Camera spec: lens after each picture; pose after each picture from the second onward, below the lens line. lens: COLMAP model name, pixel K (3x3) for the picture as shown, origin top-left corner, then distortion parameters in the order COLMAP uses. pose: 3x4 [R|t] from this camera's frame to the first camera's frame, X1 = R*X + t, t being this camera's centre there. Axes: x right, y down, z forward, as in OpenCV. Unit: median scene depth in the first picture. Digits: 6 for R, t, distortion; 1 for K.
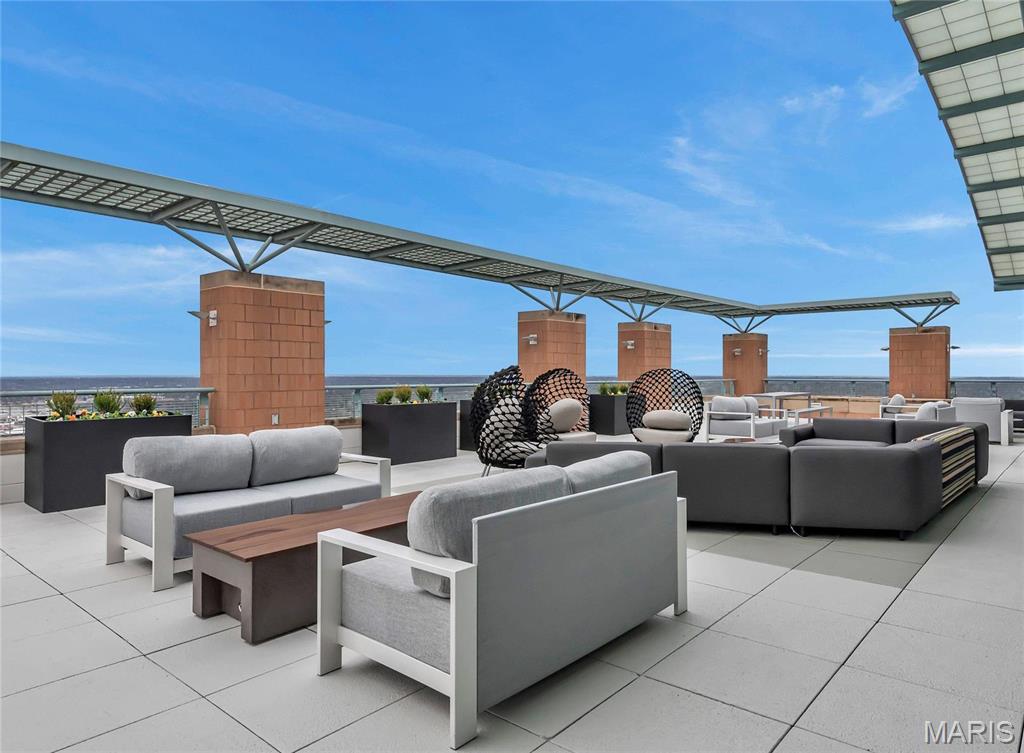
lens RADIAL K [[645.5, 0, 525.7], [0, 645.5, 376.9], [0, 0, 1]] dist [0.038068, -0.026753]
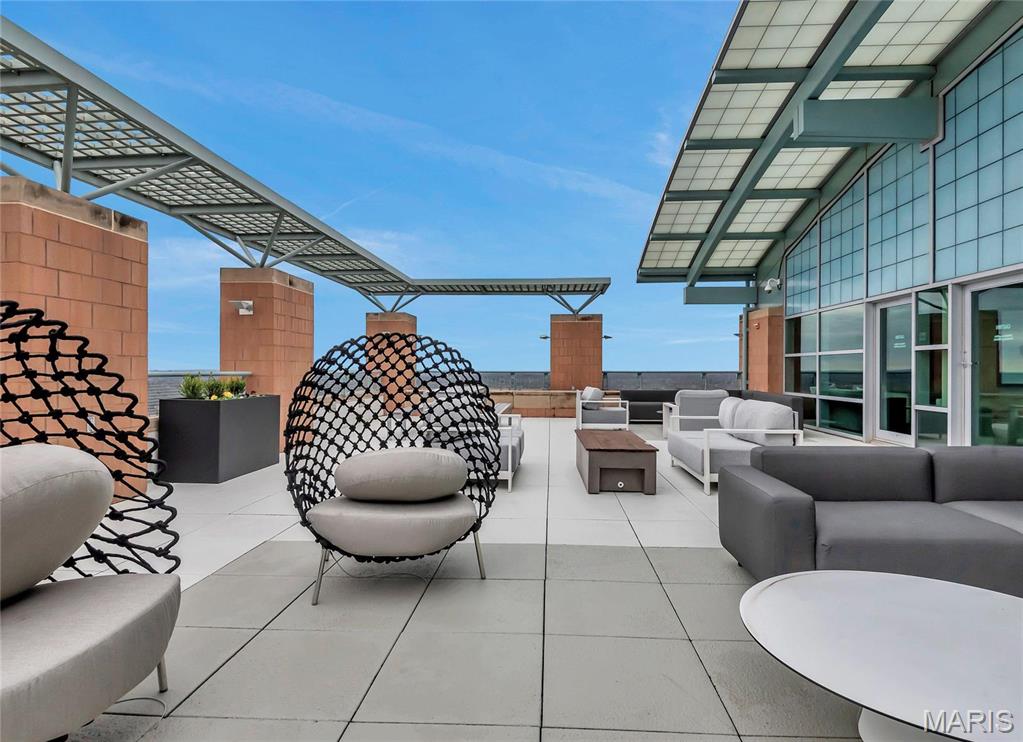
lens RADIAL K [[568.4, 0, 522.6], [0, 568.4, 371.2], [0, 0, 1]] dist [0.021705, -0.000645]
pose [[0.791240, 0.000700, 0.611505, 0.090940], [-0.000845, 1.000000, -0.000052, 0.010849], [-0.611505, -0.000476, 0.791241, 0.863952]]
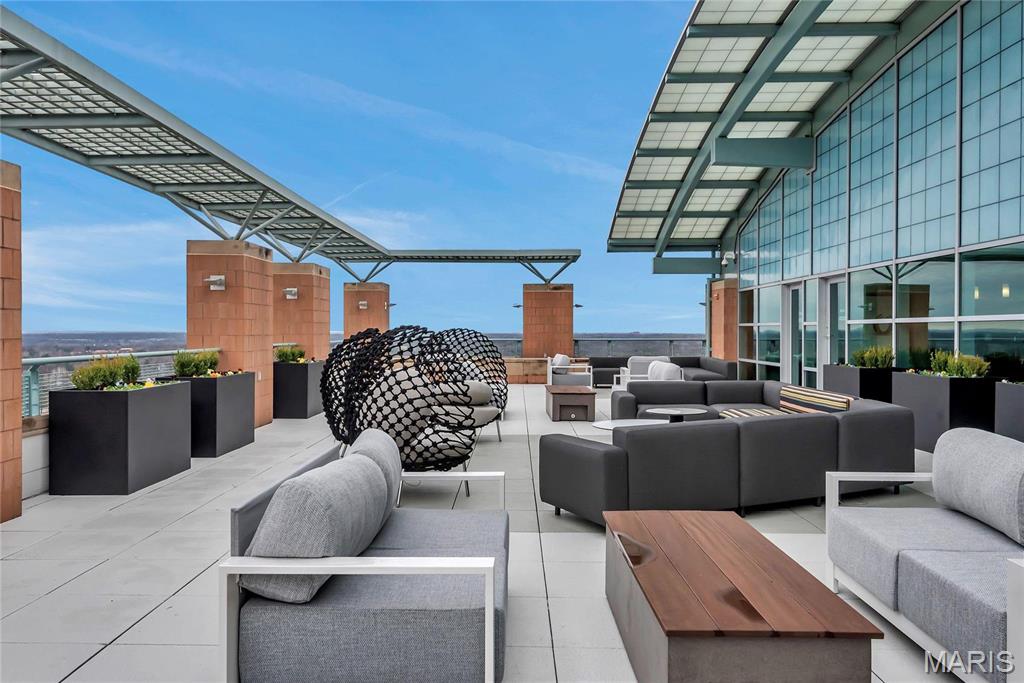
lens RADIAL K [[821.8, 0, 512.0], [0, 821.8, 341.5], [0, 0, 1]] dist [-0.001154, -0.007310]
pose [[0.763328, -0.007830, 0.645963, -0.477592], [0.001379, 0.999944, 0.010490, -0.009285], [-0.646009, -0.007117, 0.763296, 0.233801]]
